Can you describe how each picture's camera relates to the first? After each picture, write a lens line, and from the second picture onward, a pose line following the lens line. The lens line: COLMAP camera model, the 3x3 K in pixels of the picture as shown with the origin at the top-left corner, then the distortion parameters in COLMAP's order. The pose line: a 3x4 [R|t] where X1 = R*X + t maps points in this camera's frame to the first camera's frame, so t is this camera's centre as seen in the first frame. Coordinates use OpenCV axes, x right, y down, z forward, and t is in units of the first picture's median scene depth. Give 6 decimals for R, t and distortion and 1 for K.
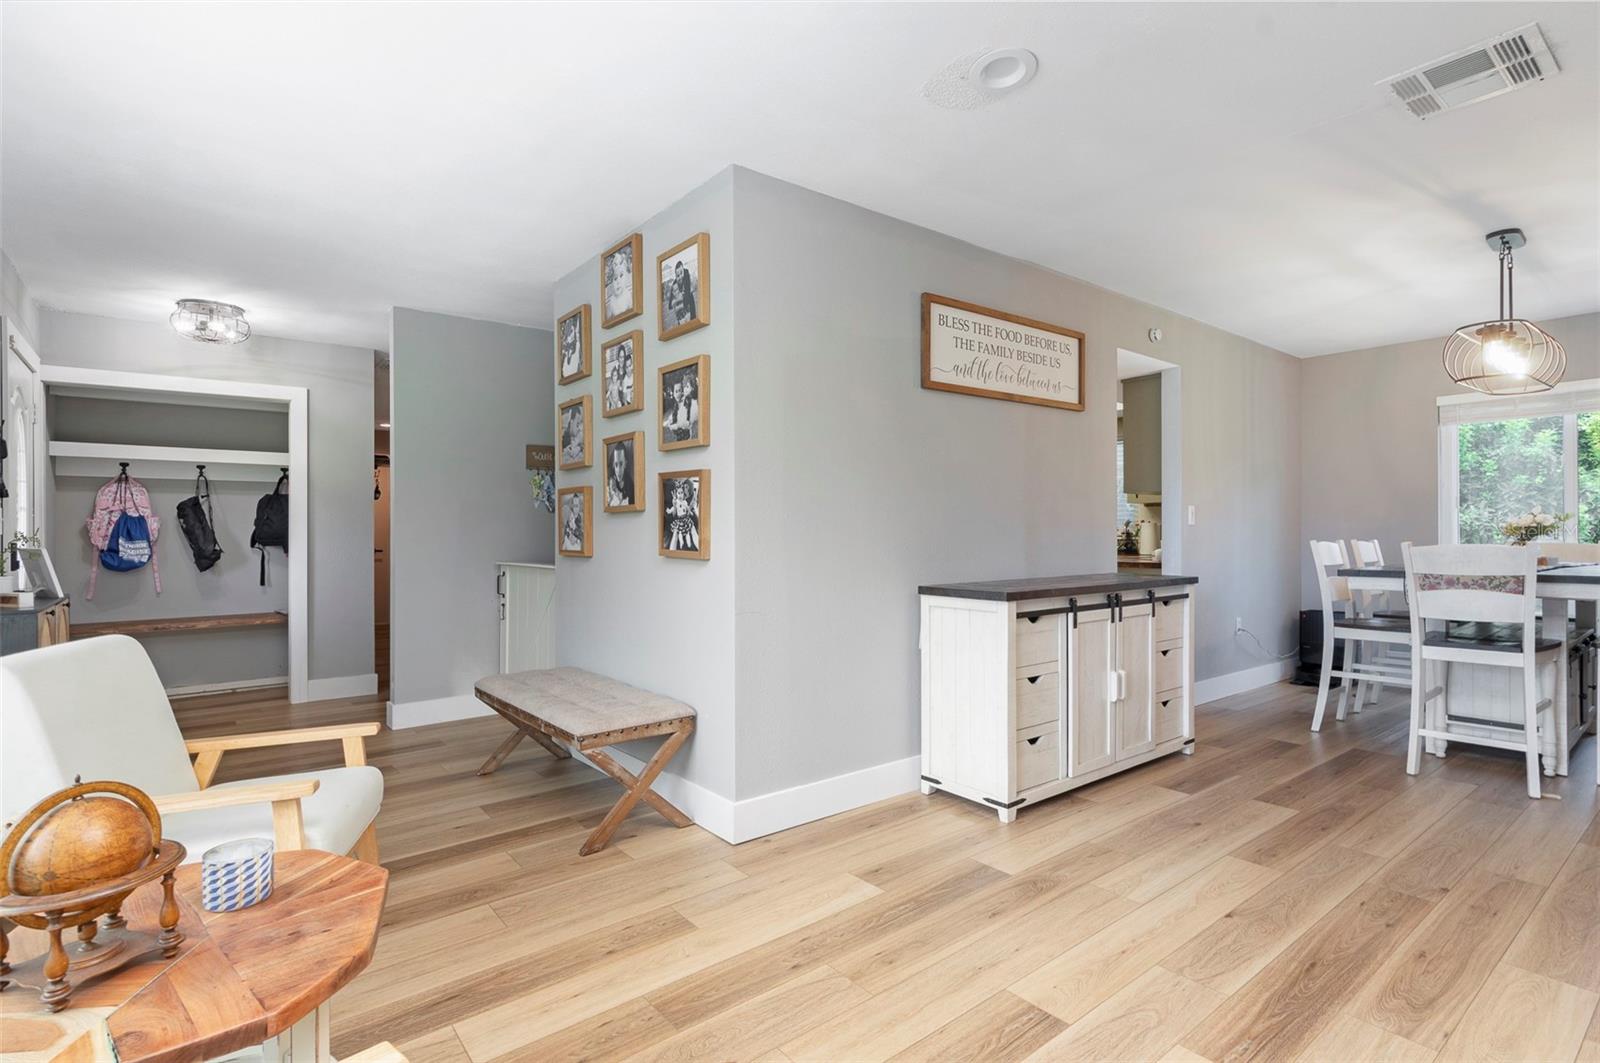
lens RADIAL K [[777.5, 0, 800.0], [0, 777.5, 531.5], [0, 0, 1]] dist [0.000582, -0.000037]
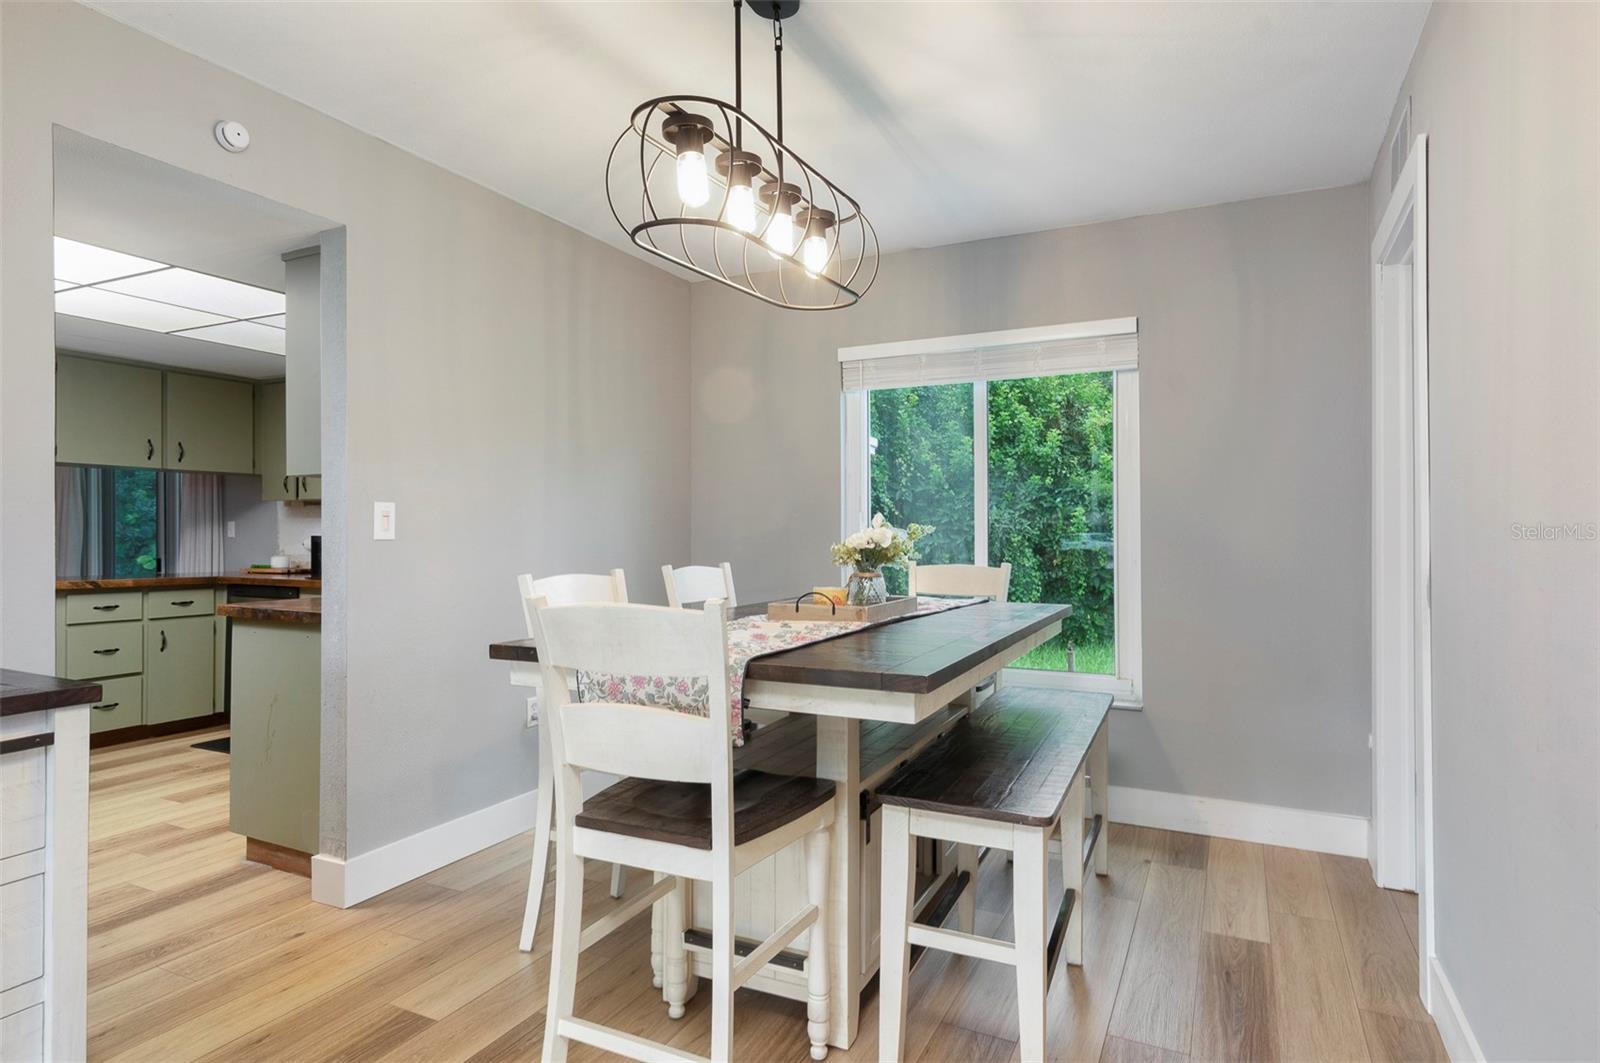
lens RADIAL K [[879.5, 0, 800.0], [0, 879.5, 531.5], [0, 0, 1]] dist [0.000584, -0.000046]
pose [[0.902806, 0.002398, 0.430042, 0.709265], [-0.005625, 0.999965, 0.006233, -0.026801], [-0.430012, -0.008046, 0.902787, 0.497947]]
